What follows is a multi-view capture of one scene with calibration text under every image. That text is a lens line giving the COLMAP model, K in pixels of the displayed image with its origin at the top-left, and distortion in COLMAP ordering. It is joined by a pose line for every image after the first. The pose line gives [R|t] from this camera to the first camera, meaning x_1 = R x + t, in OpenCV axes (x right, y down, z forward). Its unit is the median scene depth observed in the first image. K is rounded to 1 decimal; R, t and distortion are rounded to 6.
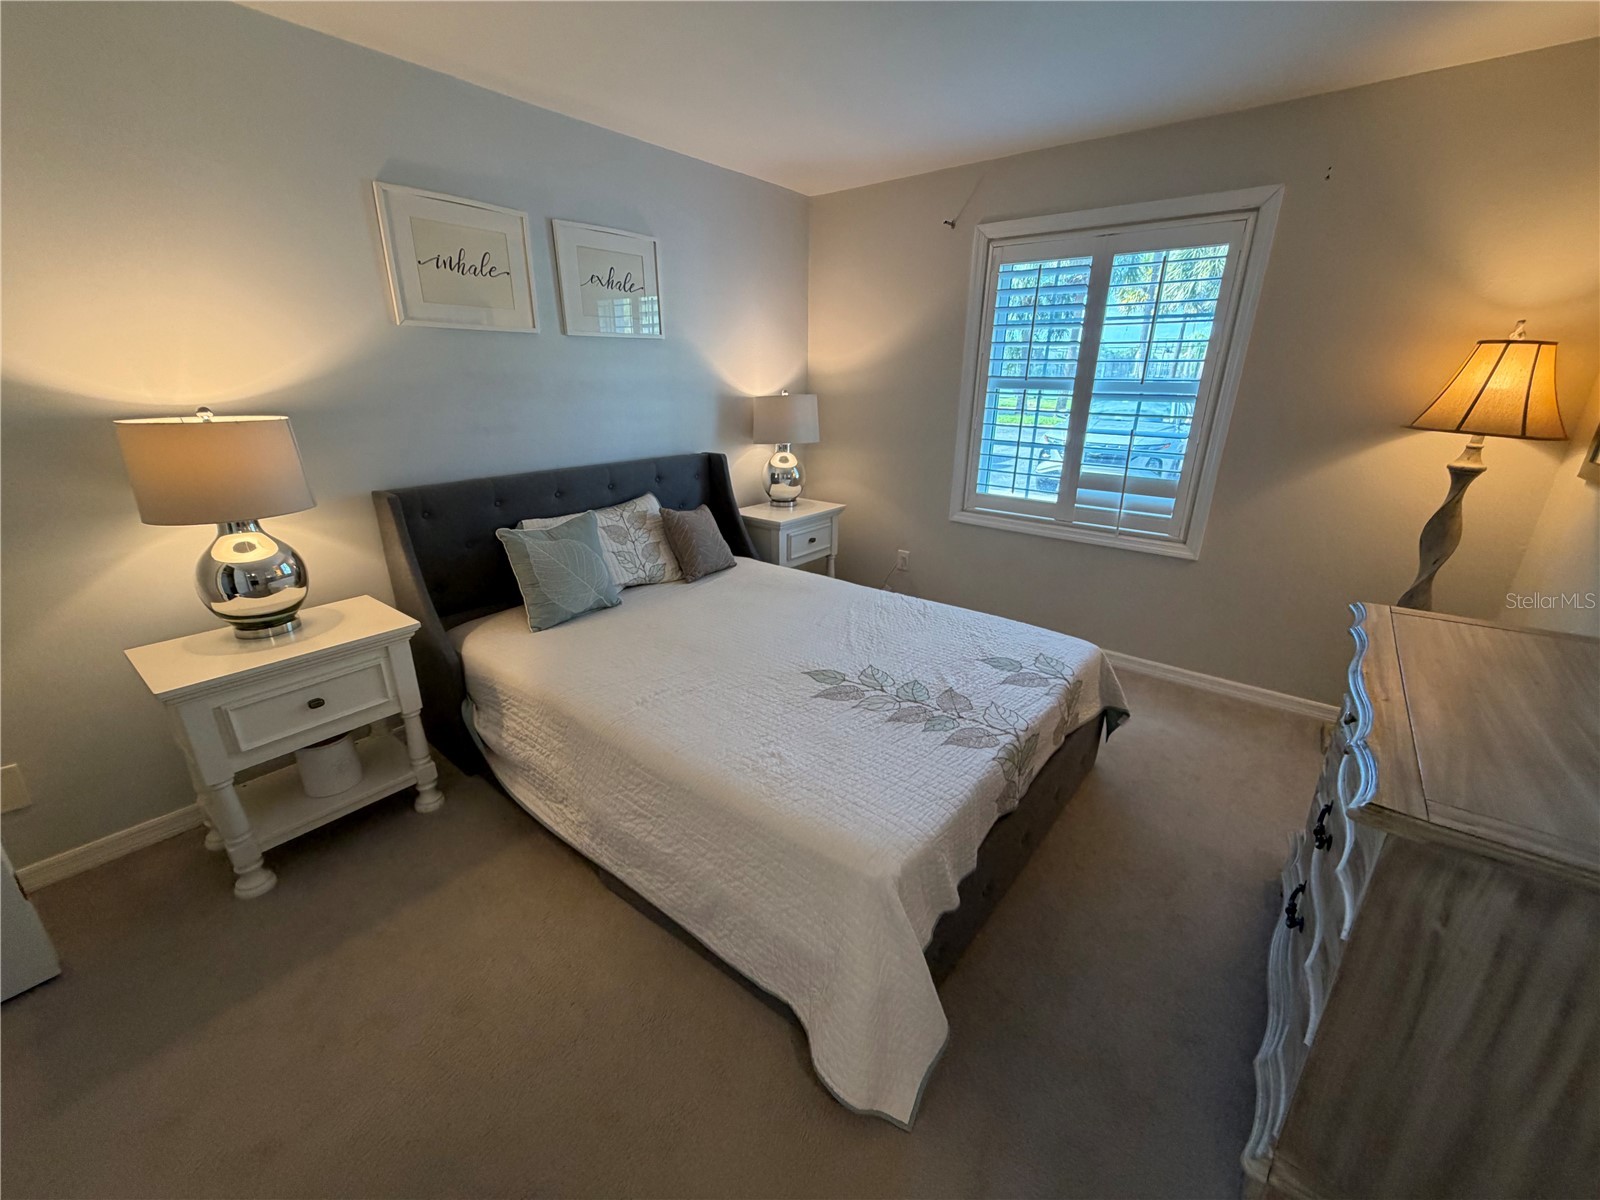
lens RADIAL K [[638.6, 0, 797.6], [0, 638.6, 601.1], [0, 0, 1]] dist [0.000558, 0.000580]
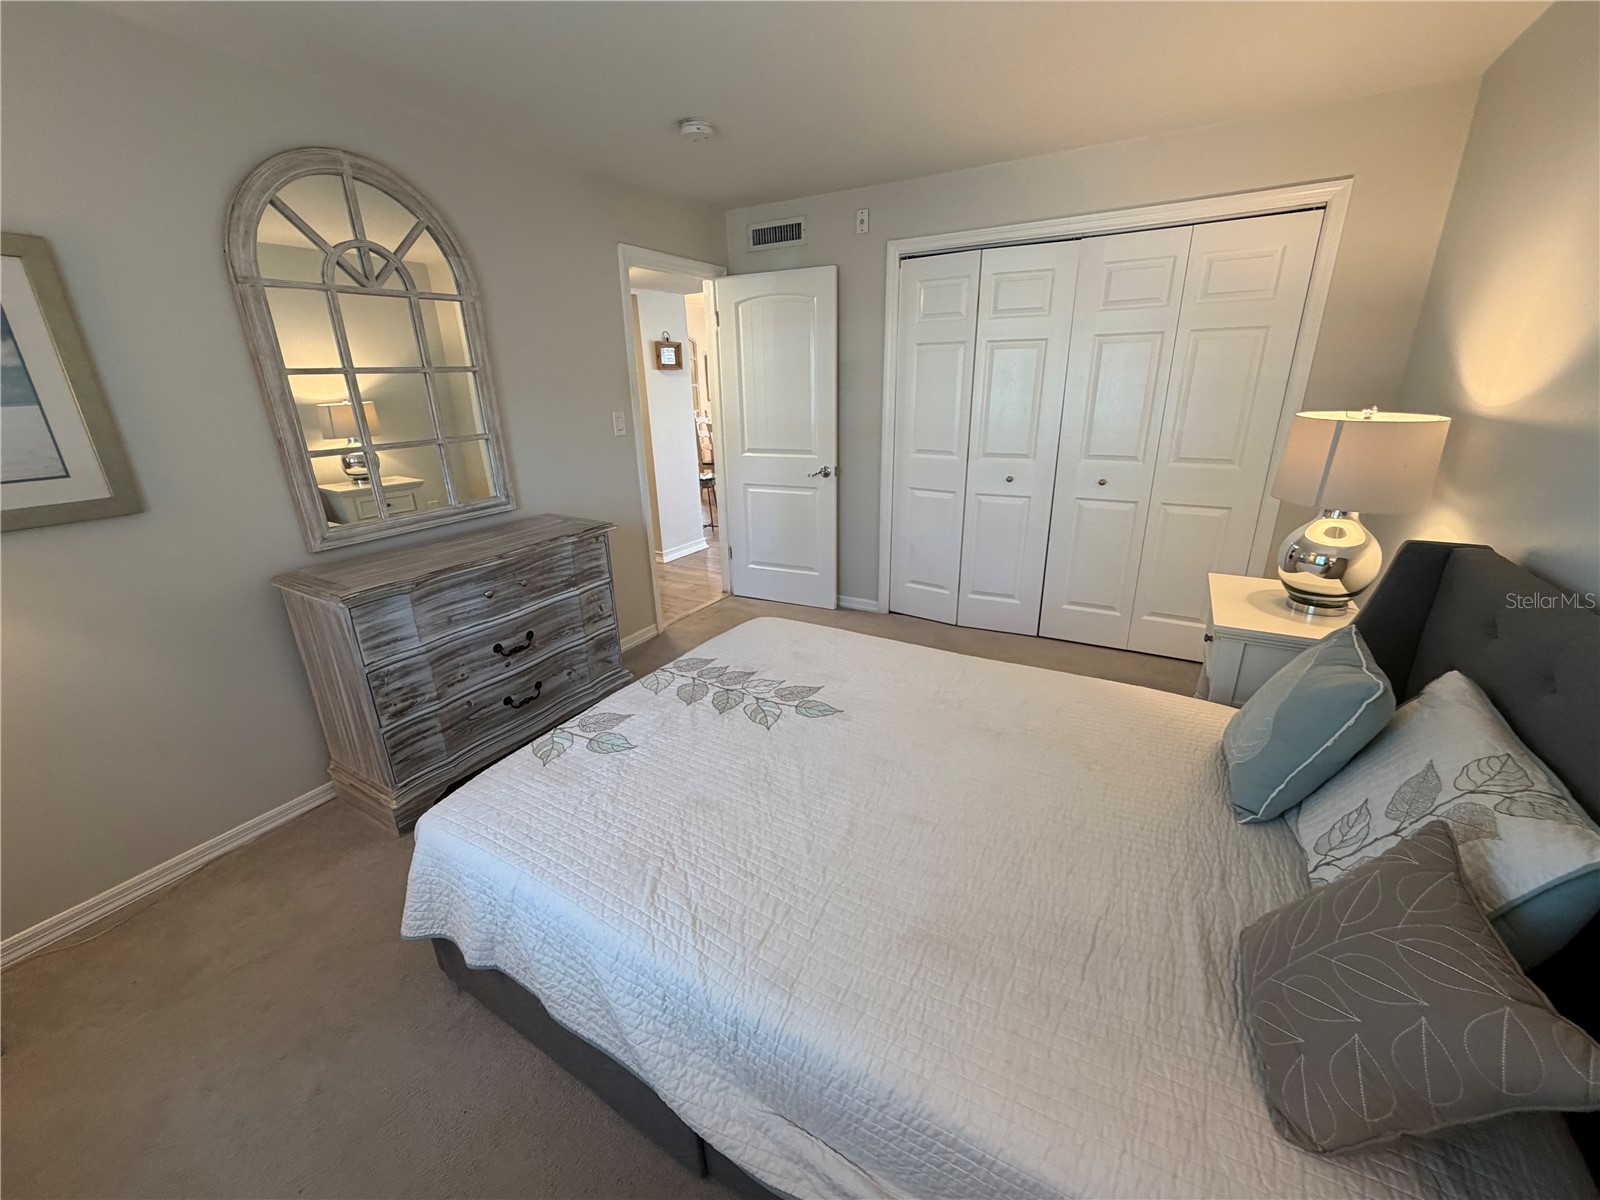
lens RADIAL K [[638.6, 0, 798.0], [0, 638.6, 597.2], [0, 0, 1]] dist [0.000558, 0.000580]
pose [[-0.989152, 0.069484, -0.129422, 0.197673], [-0.027369, 0.778449, 0.627112, -0.654503], [0.144323, 0.623851, -0.768102, 1.759327]]
